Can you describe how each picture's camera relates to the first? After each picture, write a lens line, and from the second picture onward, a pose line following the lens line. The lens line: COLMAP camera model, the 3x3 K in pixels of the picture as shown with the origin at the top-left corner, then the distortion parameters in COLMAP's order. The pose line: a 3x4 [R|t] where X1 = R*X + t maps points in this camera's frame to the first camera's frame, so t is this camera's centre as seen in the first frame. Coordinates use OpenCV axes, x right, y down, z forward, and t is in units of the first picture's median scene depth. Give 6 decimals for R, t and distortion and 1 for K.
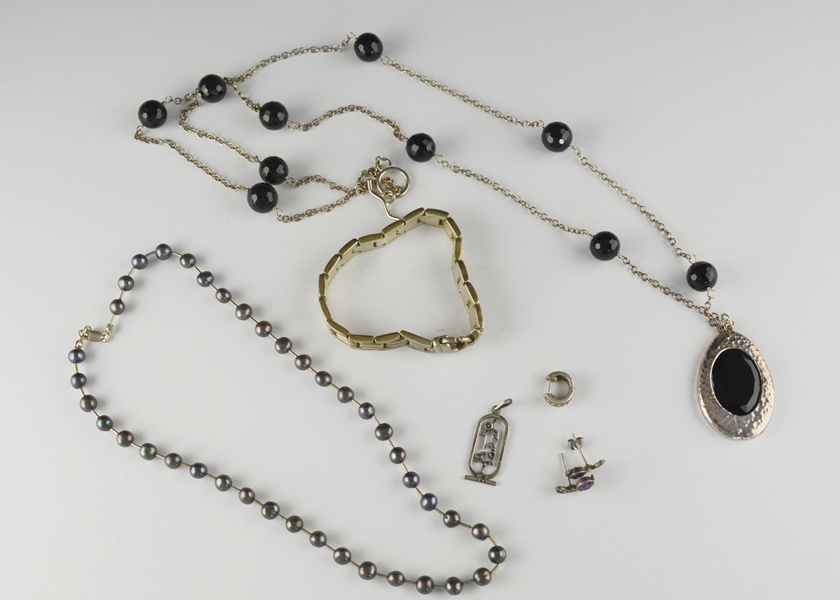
lens RADIAL K [[915.3, 0, 420.0], [0, 915.3, 300.0], [0, 0, 1]] dist [-0.011673, 0.008816]
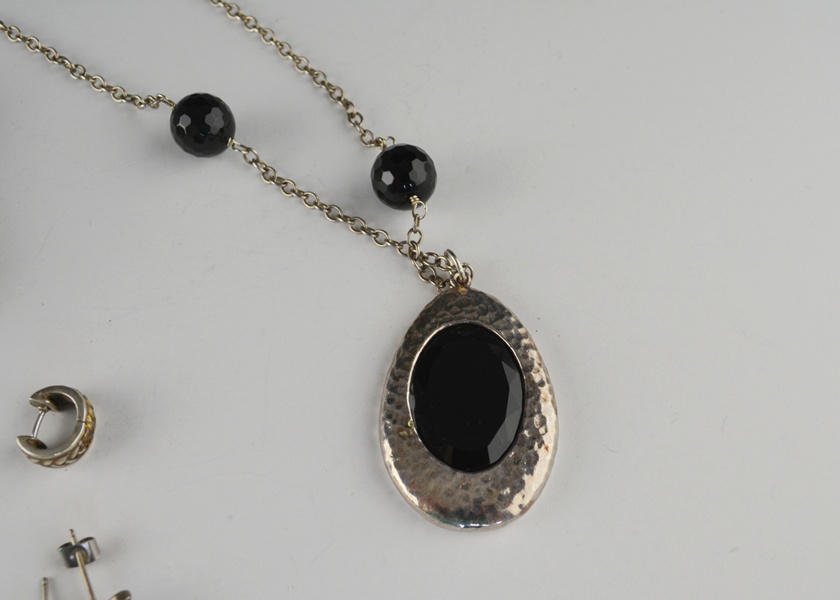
lens RADIAL K [[915.3, 0, 420.0], [0, 915.3, 300.0], [0, 0, 1]] dist [-0.011673, 0.008816]
pose [[0.999329, -0.035122, 0.010375, 0.313193], [0.036044, 0.993409, -0.108812, 0.088666], [-0.006485, 0.109113, 0.994008, 0.547901]]
